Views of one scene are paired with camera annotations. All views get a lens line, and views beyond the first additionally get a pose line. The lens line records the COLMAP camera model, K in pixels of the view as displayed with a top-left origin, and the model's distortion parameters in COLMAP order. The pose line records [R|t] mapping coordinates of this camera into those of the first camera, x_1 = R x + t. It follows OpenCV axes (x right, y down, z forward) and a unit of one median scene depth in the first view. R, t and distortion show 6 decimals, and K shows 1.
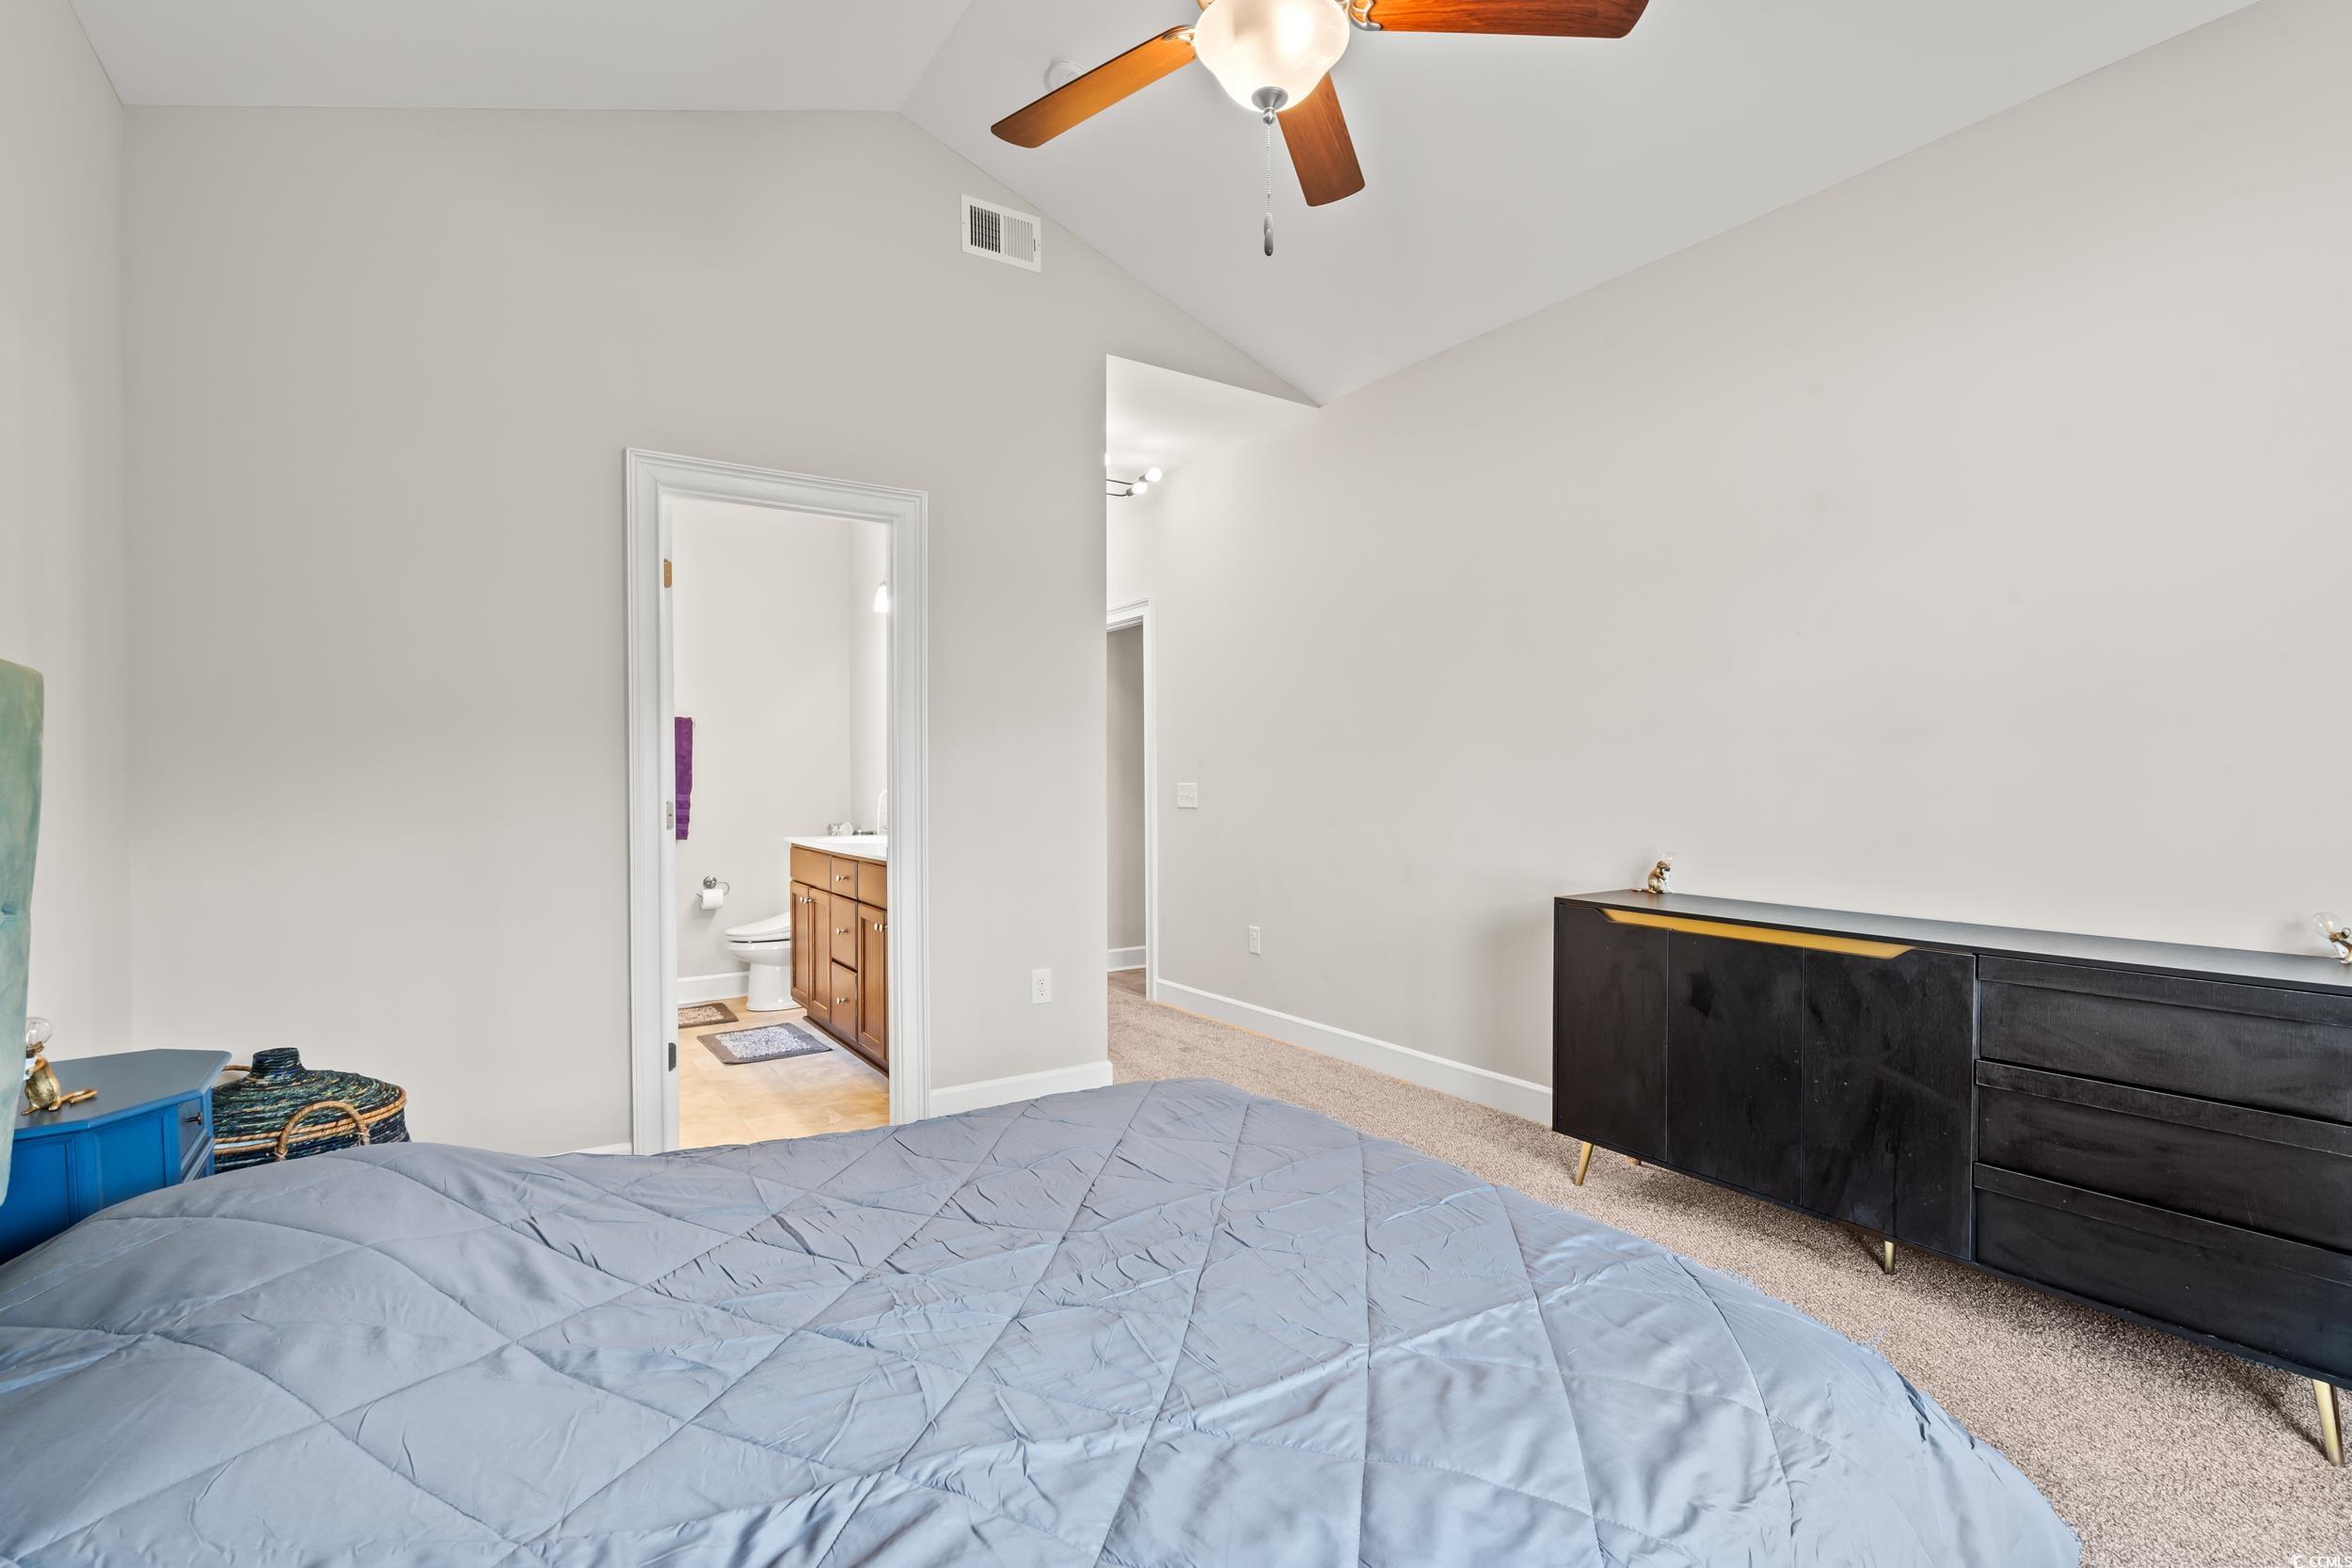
lens RADIAL K [[1059.5, 0, 1167.0], [0, 1059.5, 807.6], [0, 0, 1]] dist [-0.003275, -0.000457]
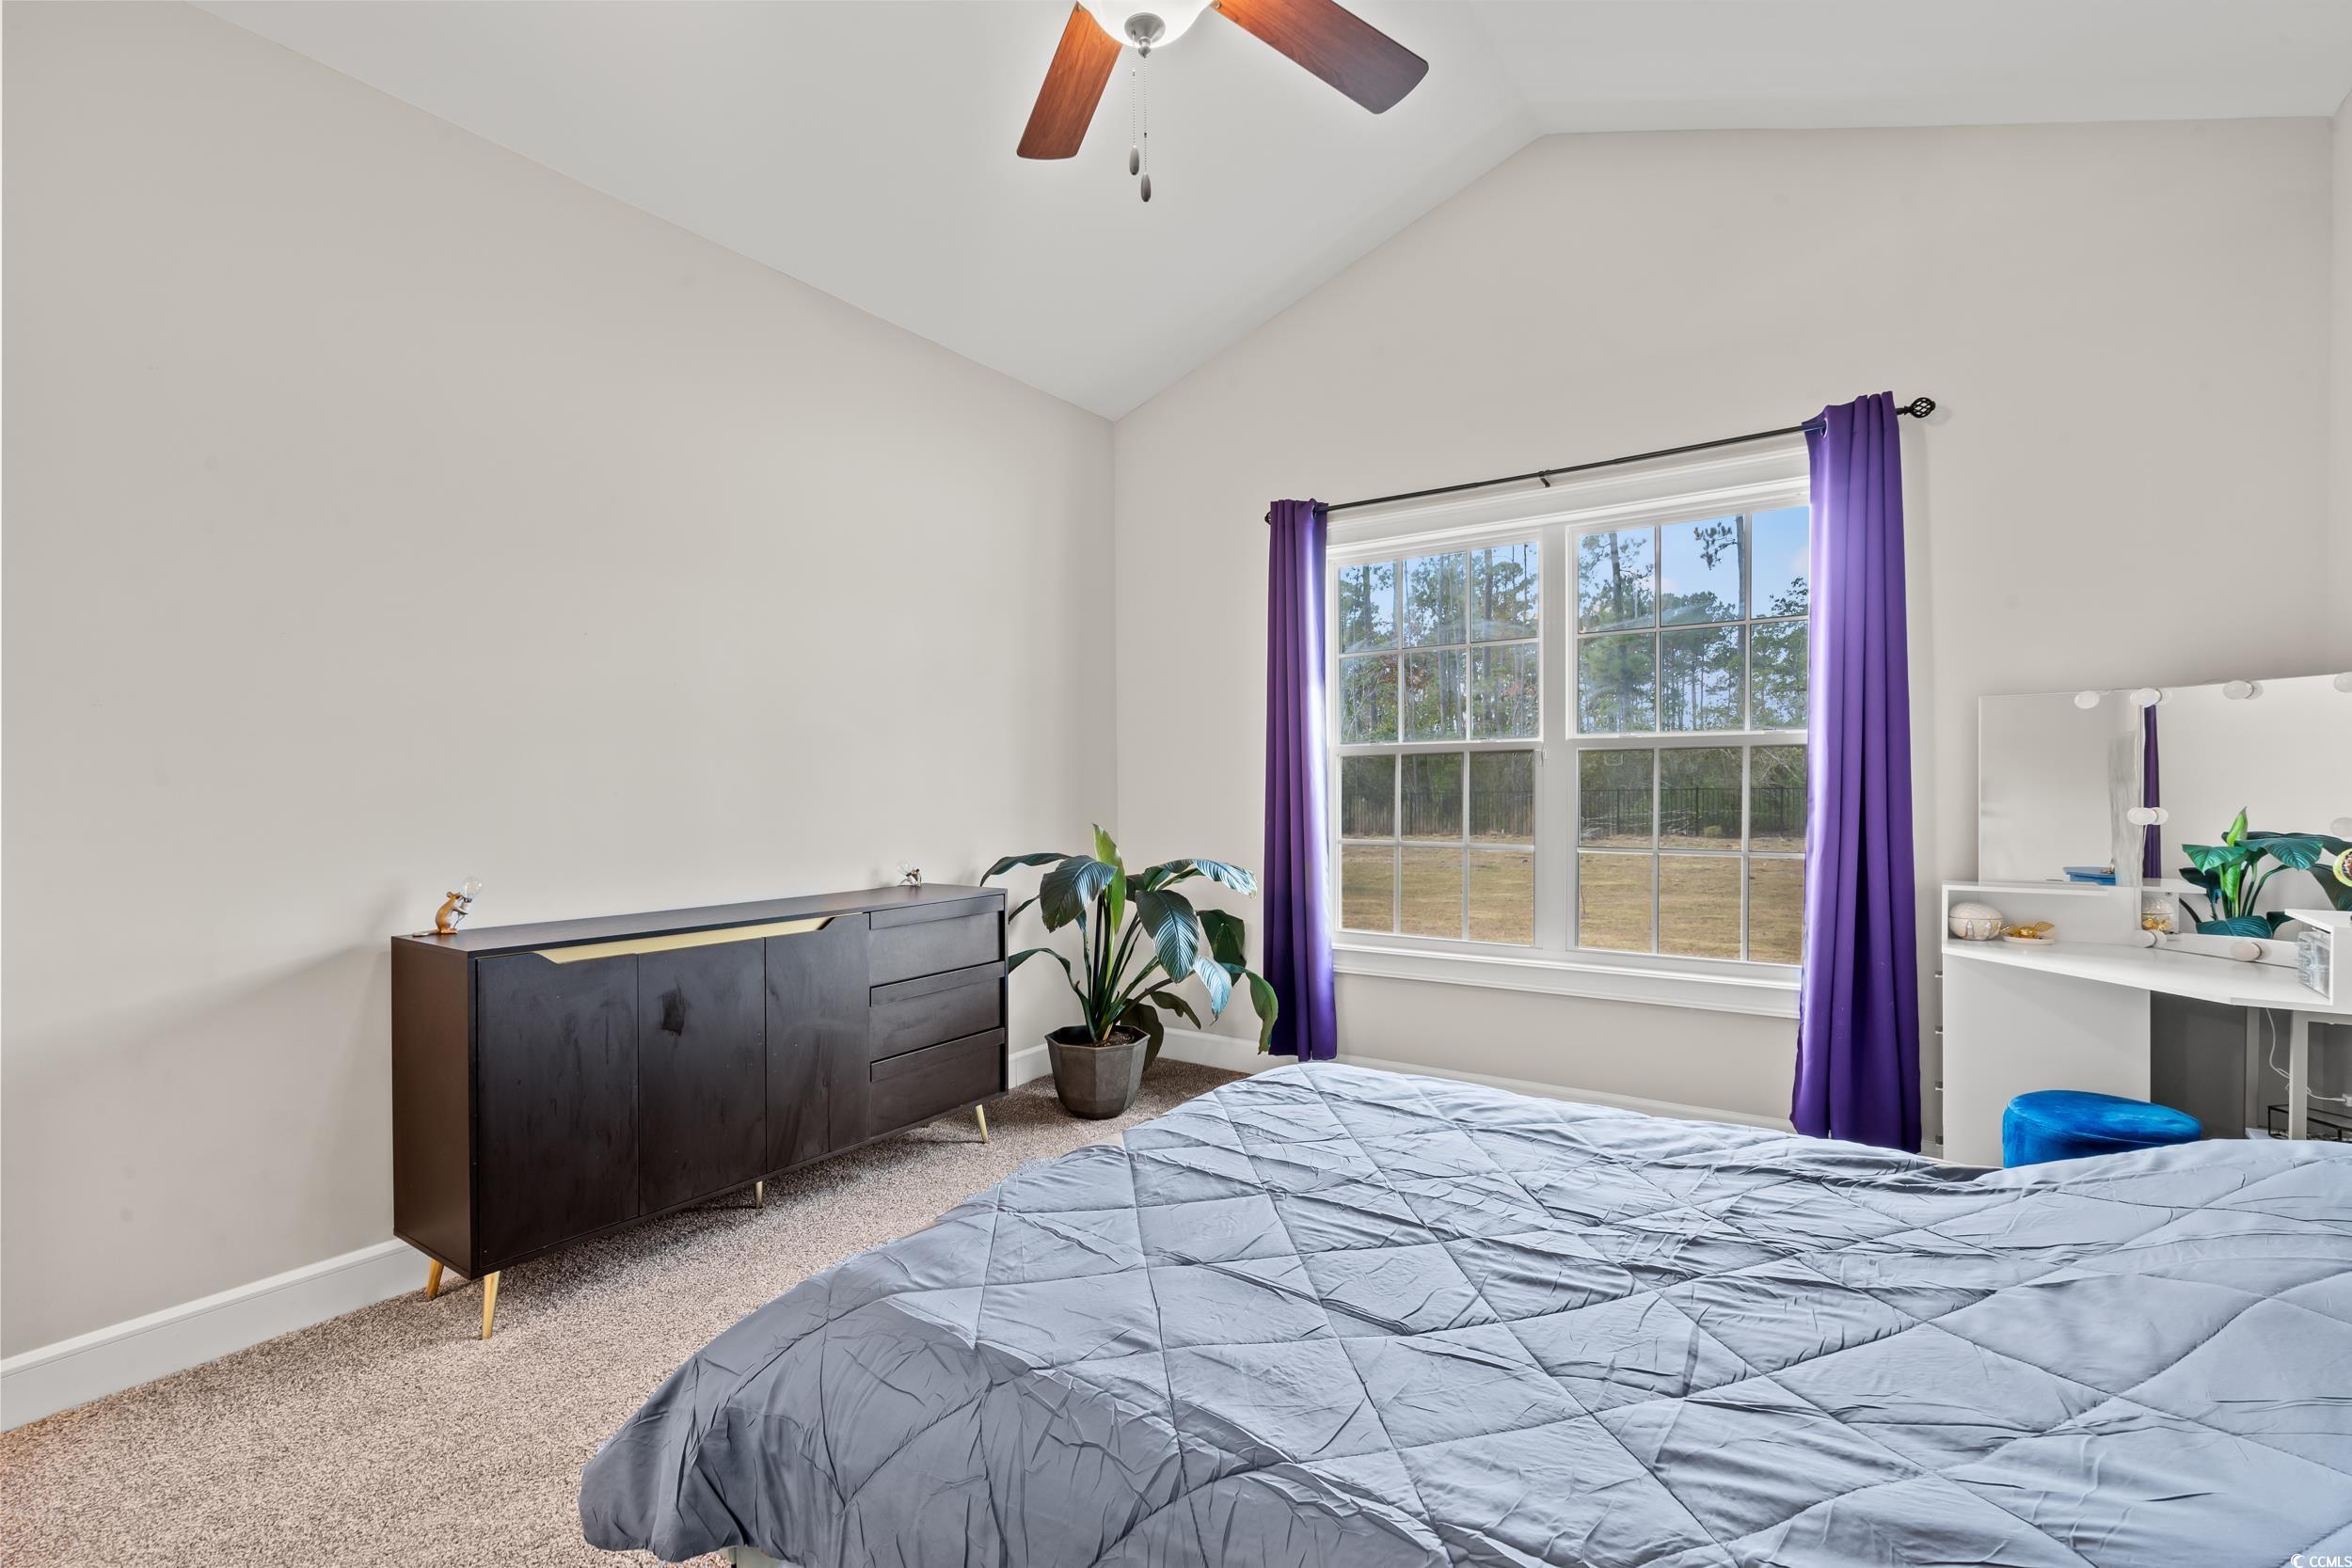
lens RADIAL K [[1059.5, 0, 1167.0], [0, 1059.5, 807.6], [0, 0, 1]] dist [-0.003275, -0.000457]
pose [[-0.374672, -0.014875, 0.927038, -0.524969], [0.029975, 0.999154, 0.028147, -0.019882], [-0.926673, 0.038334, -0.373909, 0.929522]]
